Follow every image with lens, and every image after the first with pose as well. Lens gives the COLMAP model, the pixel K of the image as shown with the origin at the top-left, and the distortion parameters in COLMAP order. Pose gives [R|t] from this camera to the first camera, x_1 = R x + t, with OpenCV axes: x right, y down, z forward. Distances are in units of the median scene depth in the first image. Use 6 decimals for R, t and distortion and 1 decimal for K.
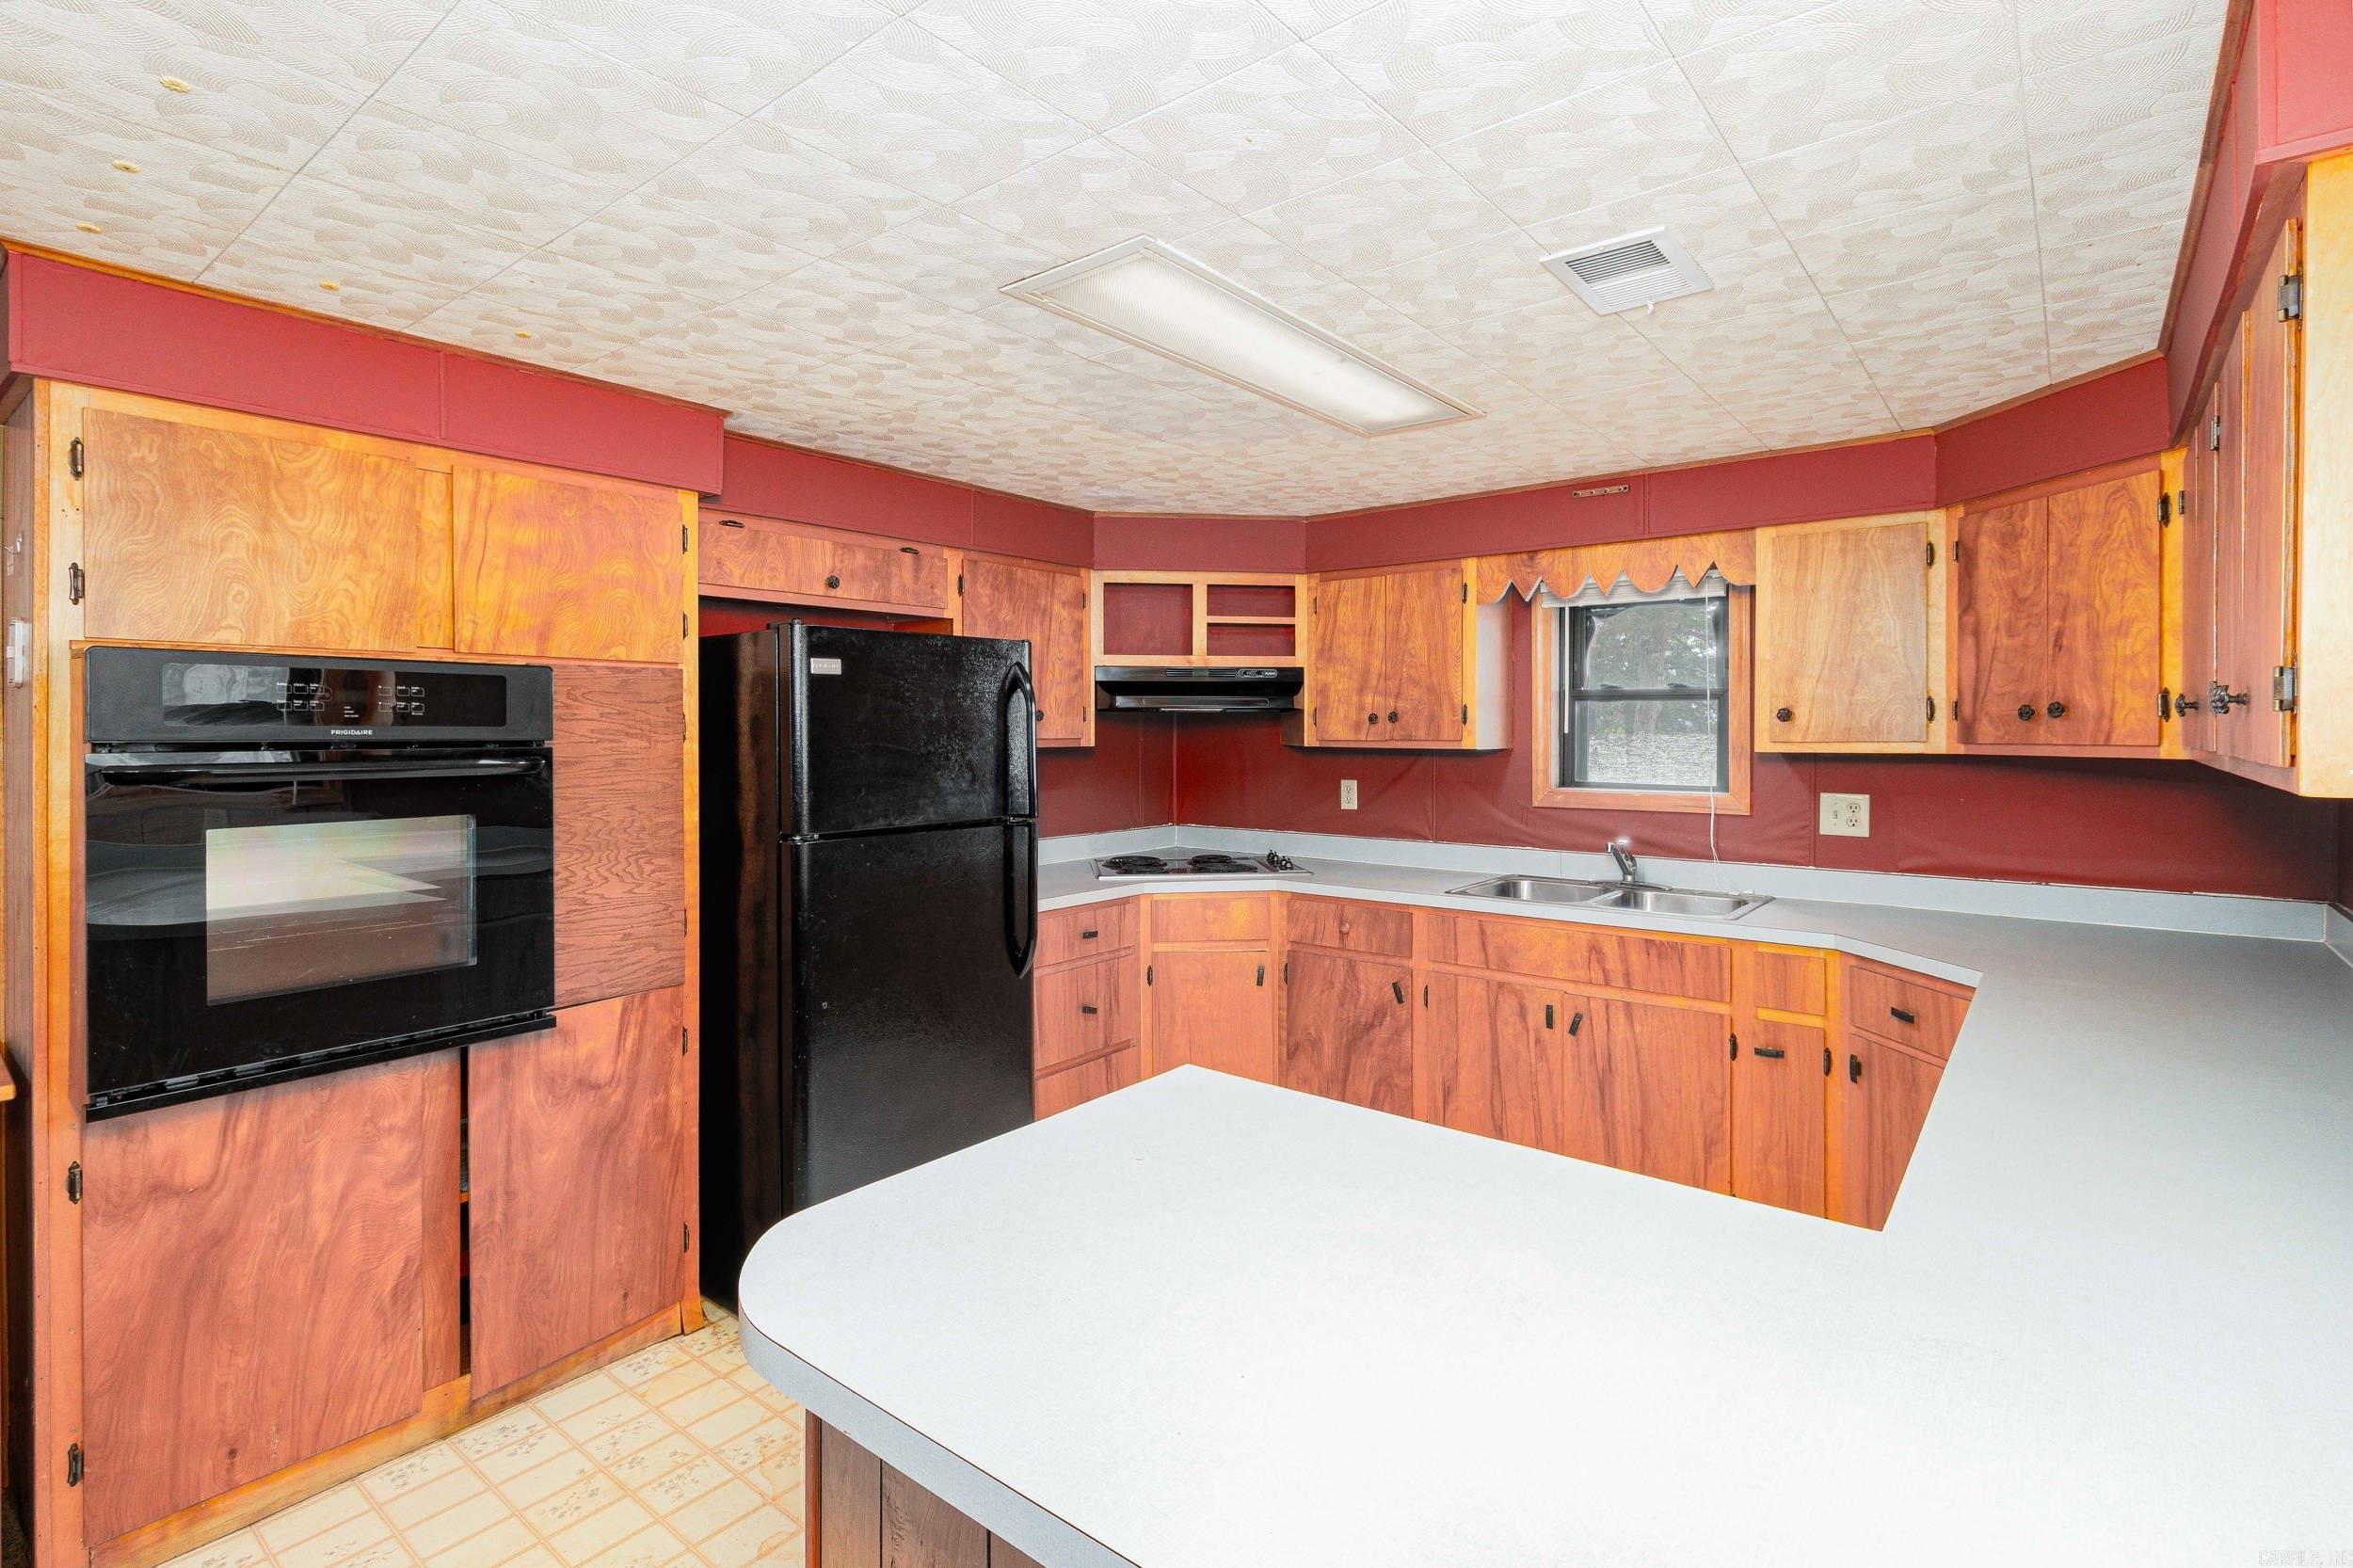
lens RADIAL K [[1115.6, 0, 1186.9], [0, 1115.6, 737.6], [0, 0, 1]] dist [0.005411, 0.000243]
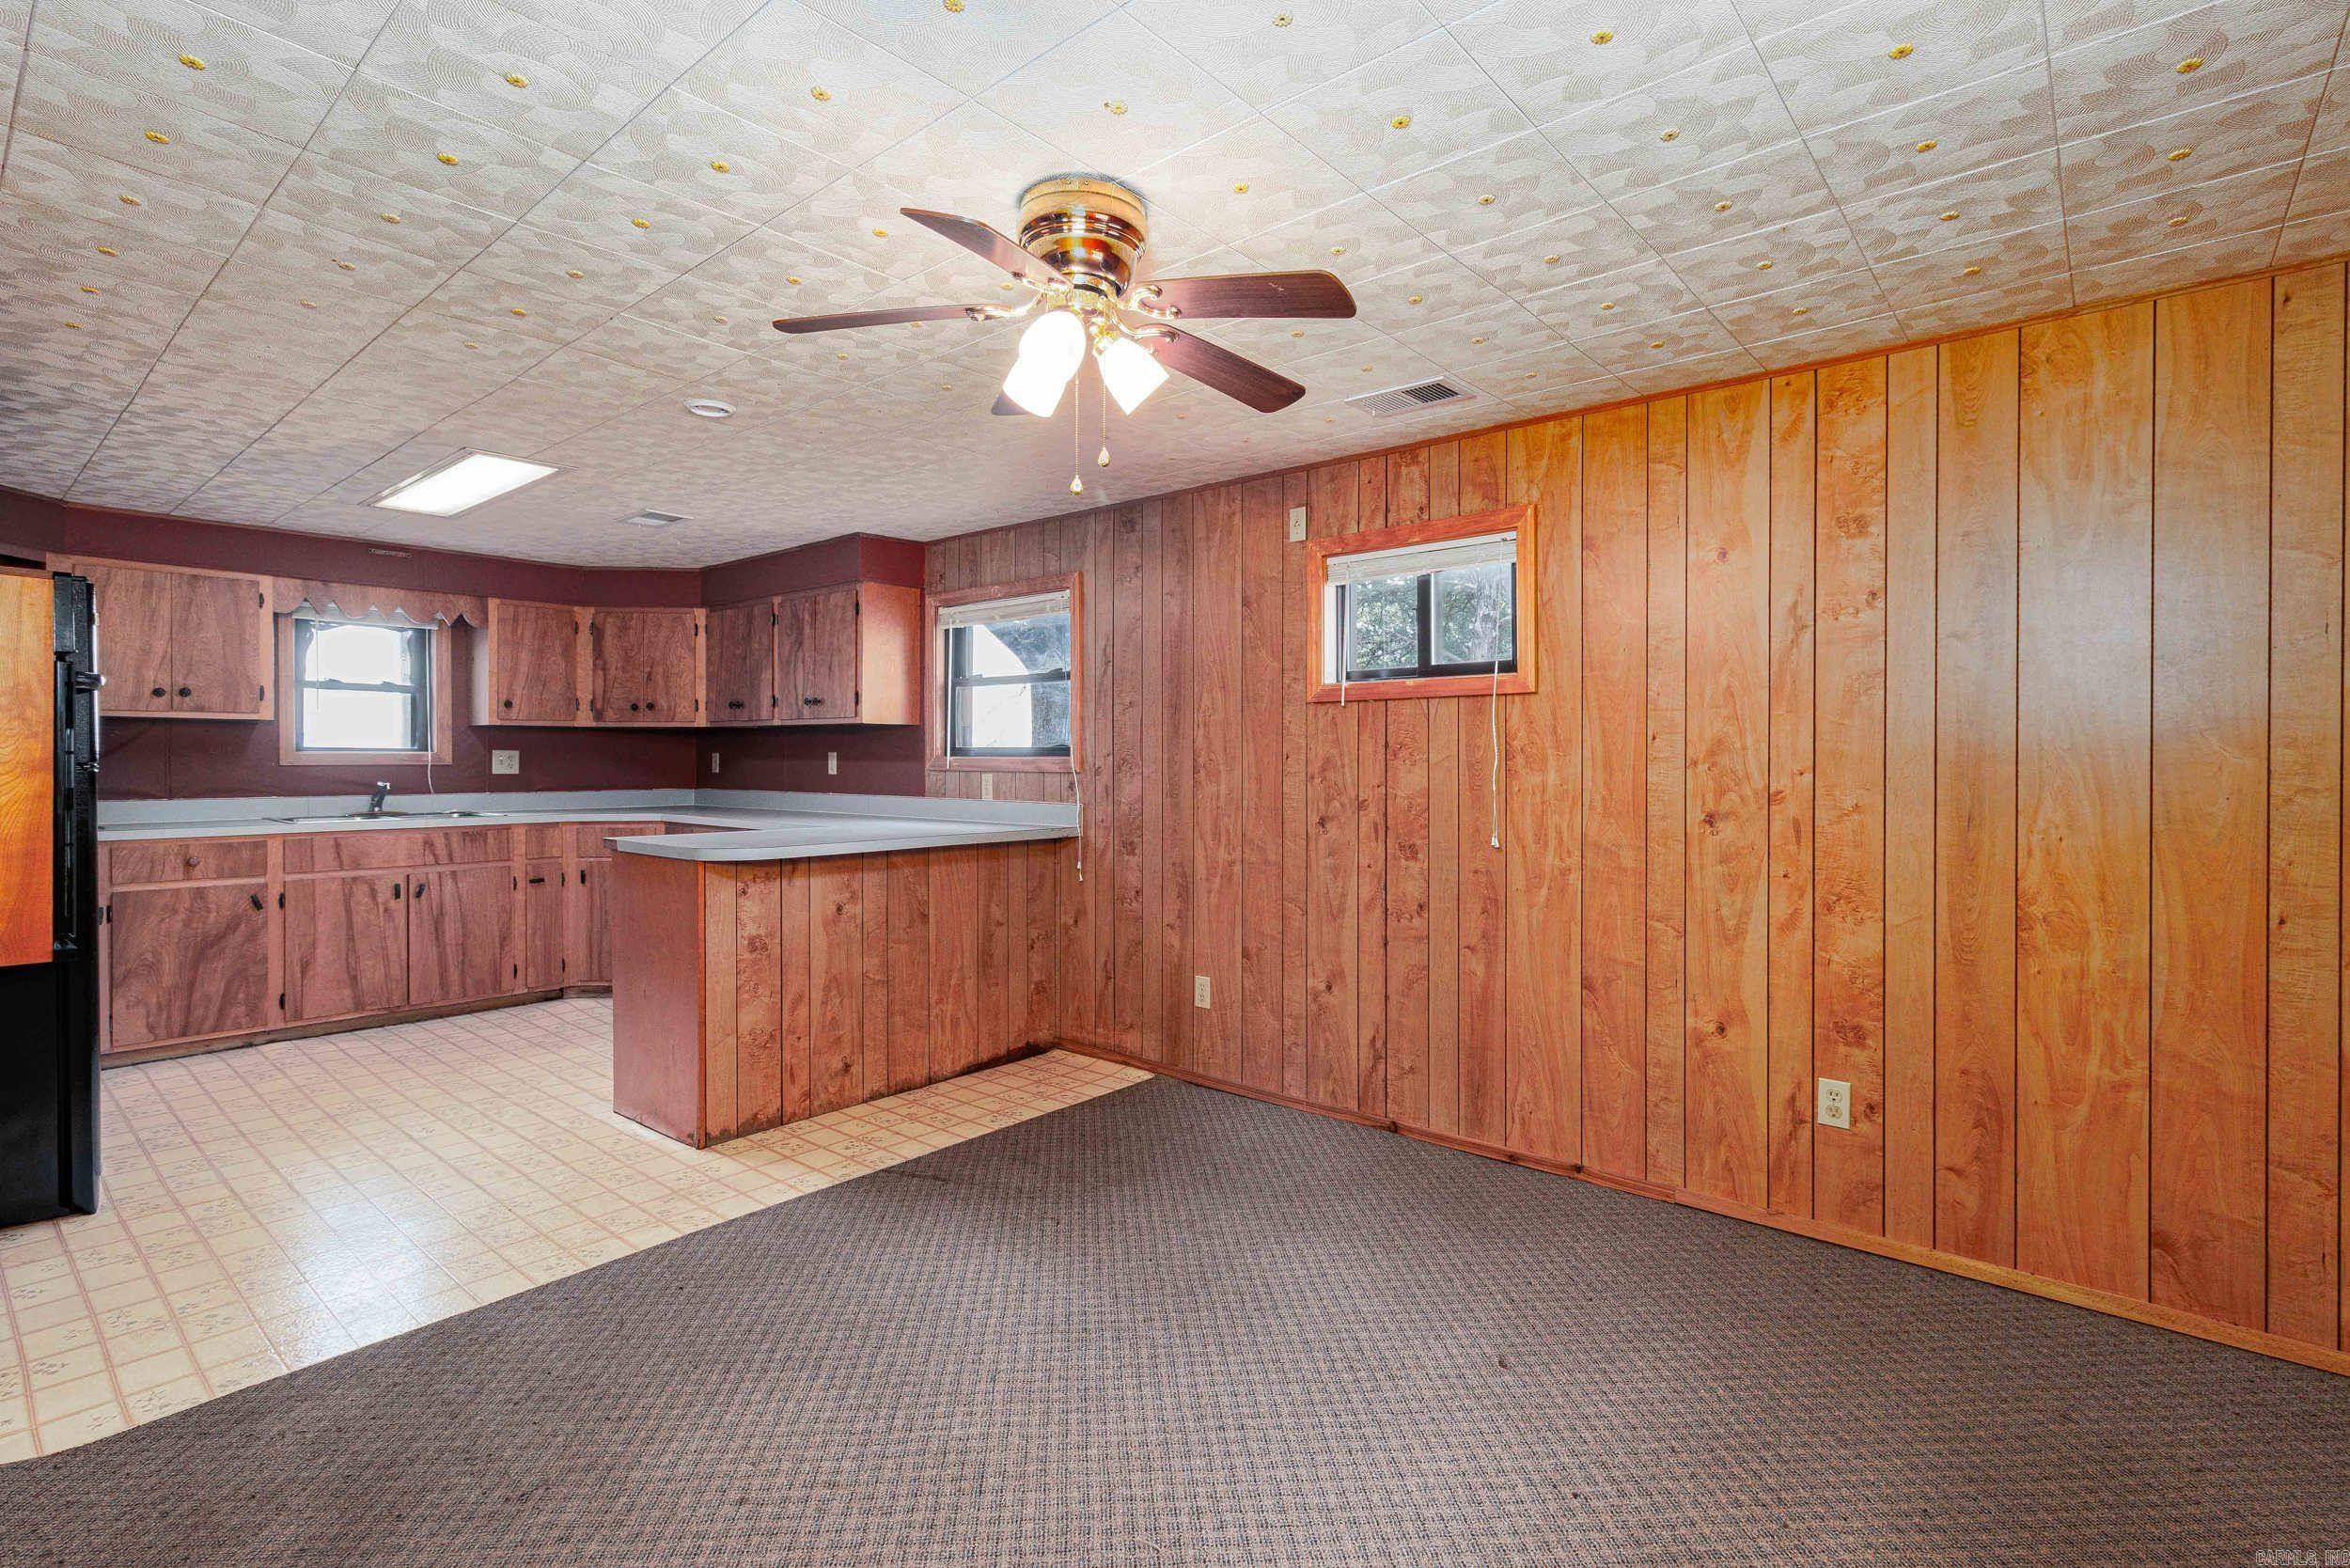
lens RADIAL K [[1114.2, 0, 1175.1], [0, 1114.2, 772.9], [0, 0, 1]] dist [0.005411, 0.000243]
pose [[0.028691, -0.009567, 0.999543, -1.178331], [0.005517, 0.999940, 0.009412, 0.076007], [-0.999573, 0.005244, 0.028742, -0.123224]]
